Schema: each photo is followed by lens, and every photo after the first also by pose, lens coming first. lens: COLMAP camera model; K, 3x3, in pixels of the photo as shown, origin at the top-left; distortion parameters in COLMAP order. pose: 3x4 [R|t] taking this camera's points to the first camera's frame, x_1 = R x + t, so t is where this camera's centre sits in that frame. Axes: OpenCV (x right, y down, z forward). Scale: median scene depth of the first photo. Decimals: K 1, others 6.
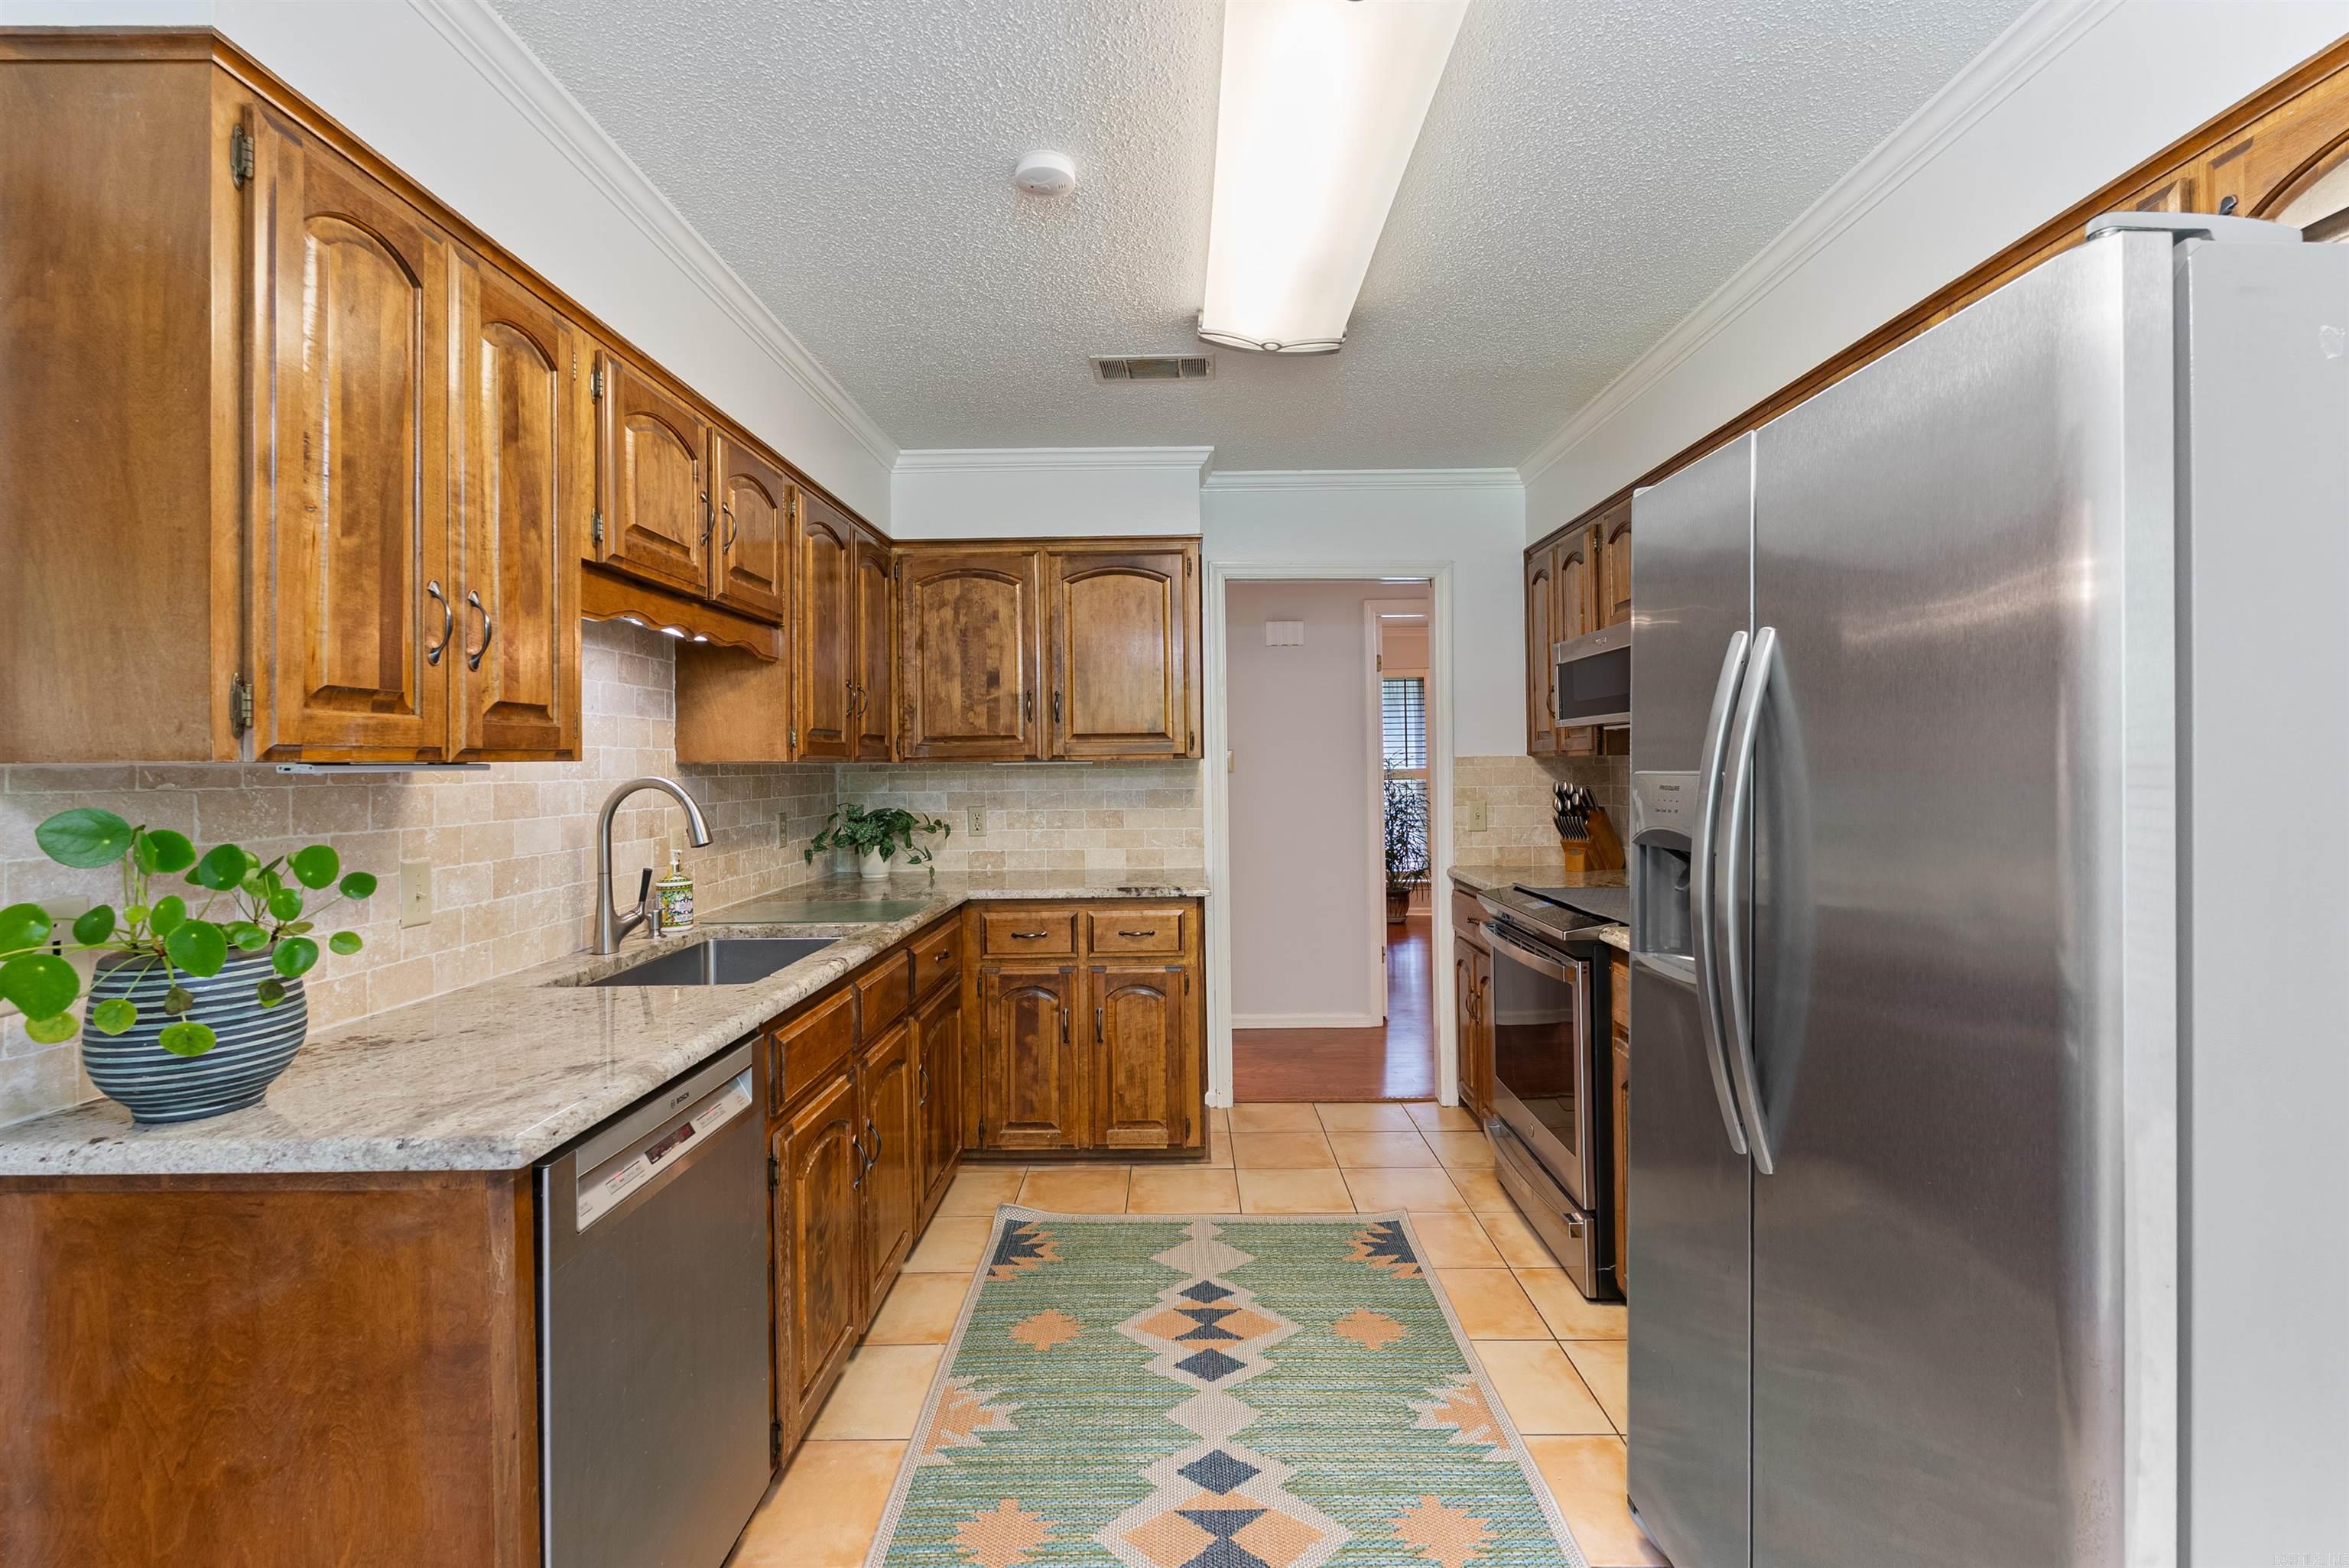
lens RADIAL K [[1040.0, 0, 1193.8], [0, 1040.0, 753.6], [0, 0, 1]] dist [-0.007705, 0.002101]
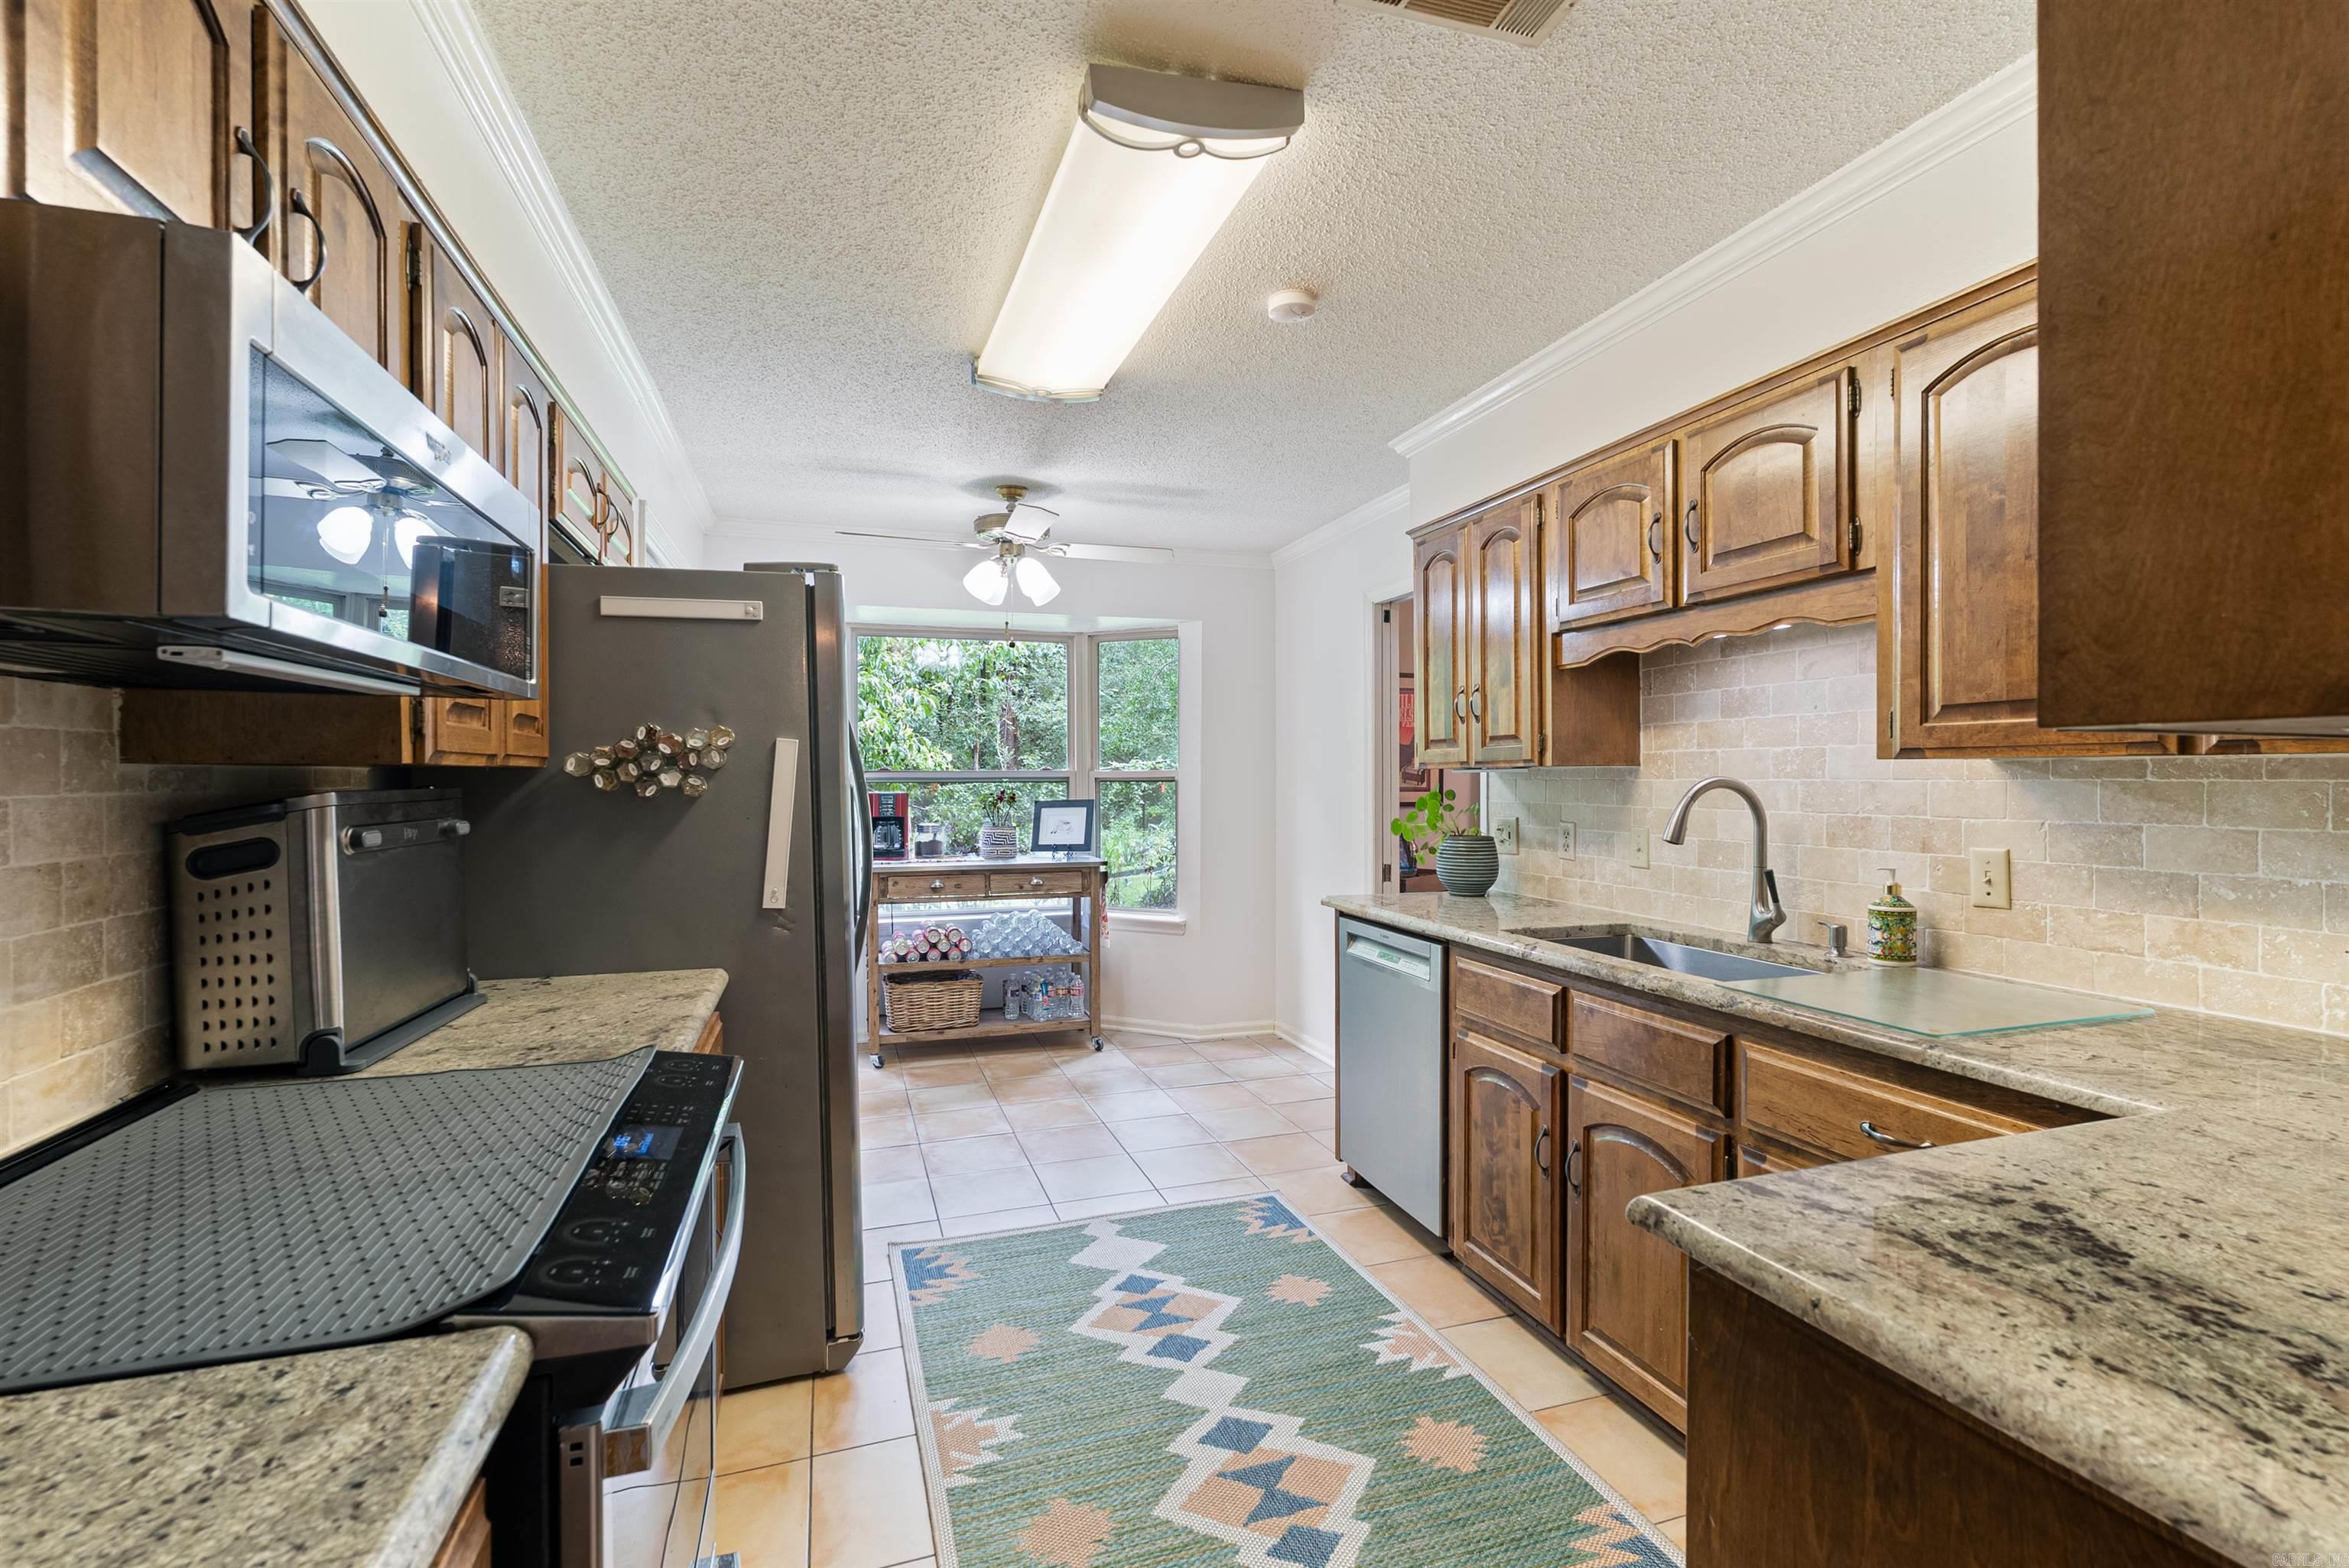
lens RADIAL K [[1040.0, 0, 1170.3], [0, 1040.0, 786.4], [0, 0, 1]] dist [-0.007705, 0.002101]
pose [[-0.954460, 0.018060, -0.297793, 0.290940], [0.017951, 0.999834, 0.003100, 0.016241], [0.297800, -0.002387, -0.954625, 1.630937]]
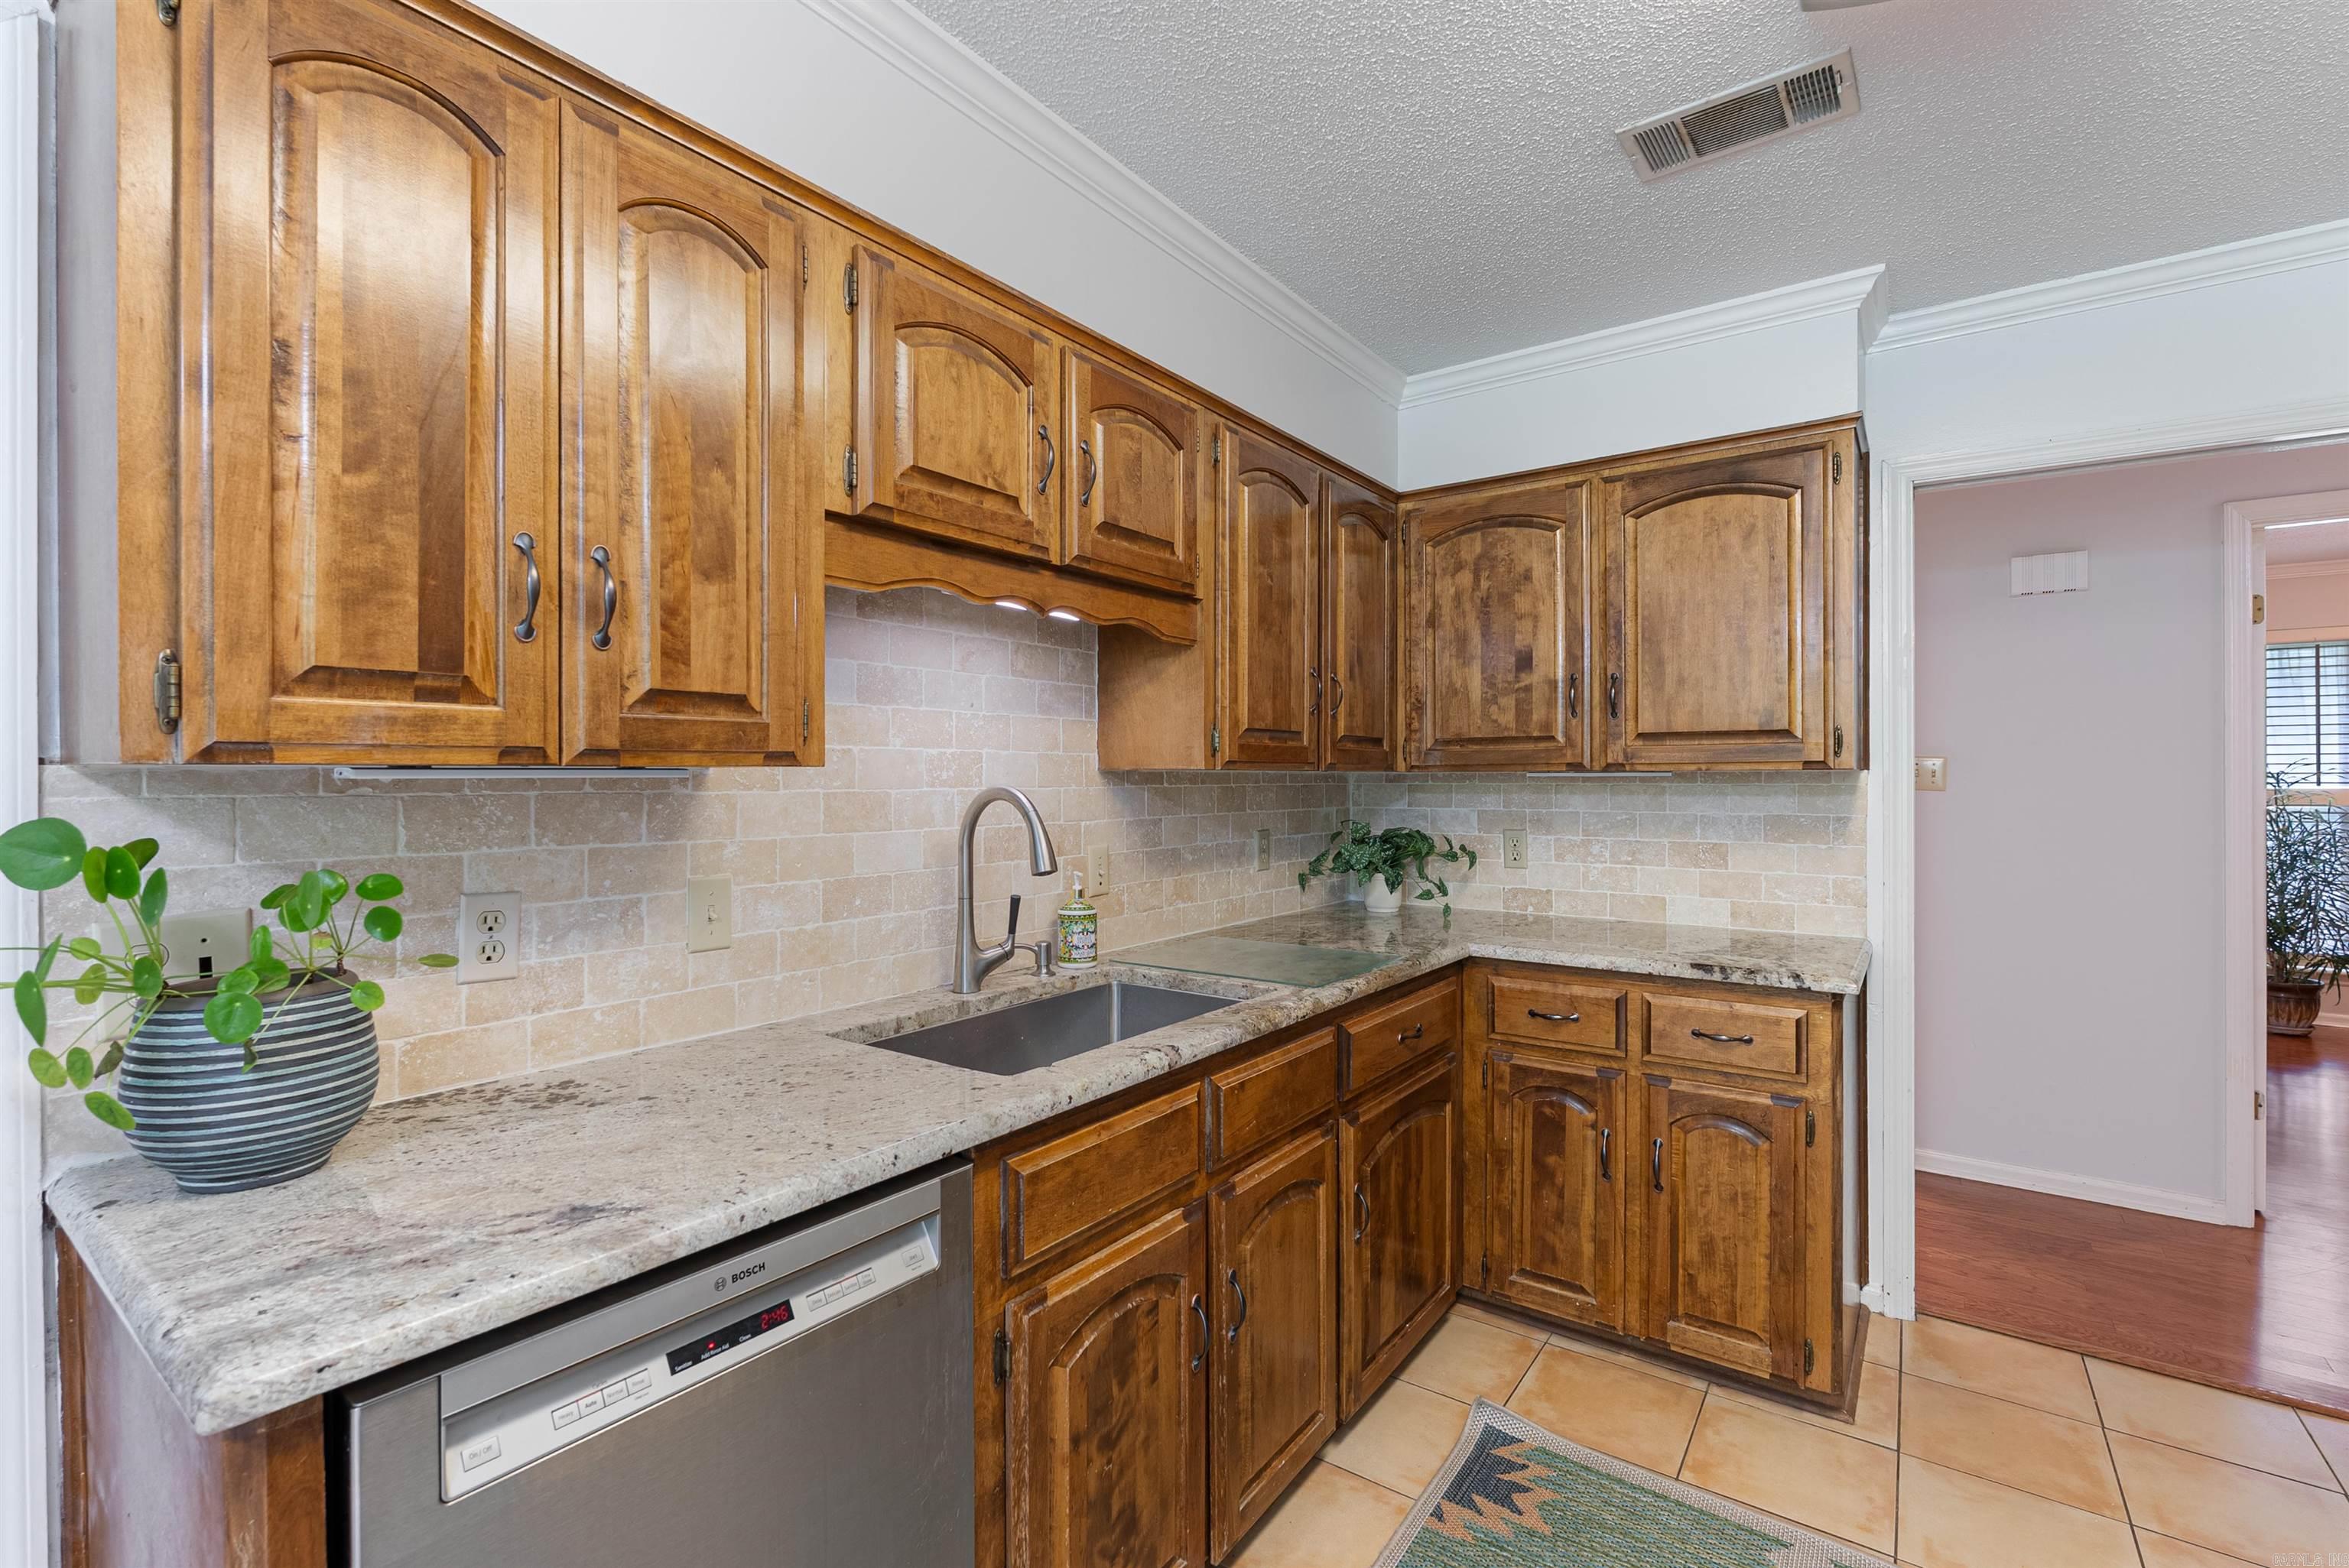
lens RADIAL K [[1040.0, 0, 1182.1], [0, 1040.0, 778.1], [0, 0, 1]] dist [-0.007705, 0.002101]
pose [[0.808168, 0.012675, -0.588815, 0.070004], [-0.003553, 0.999855, 0.016647, 0.001468], [0.588941, -0.011362, 0.808096, 0.367565]]
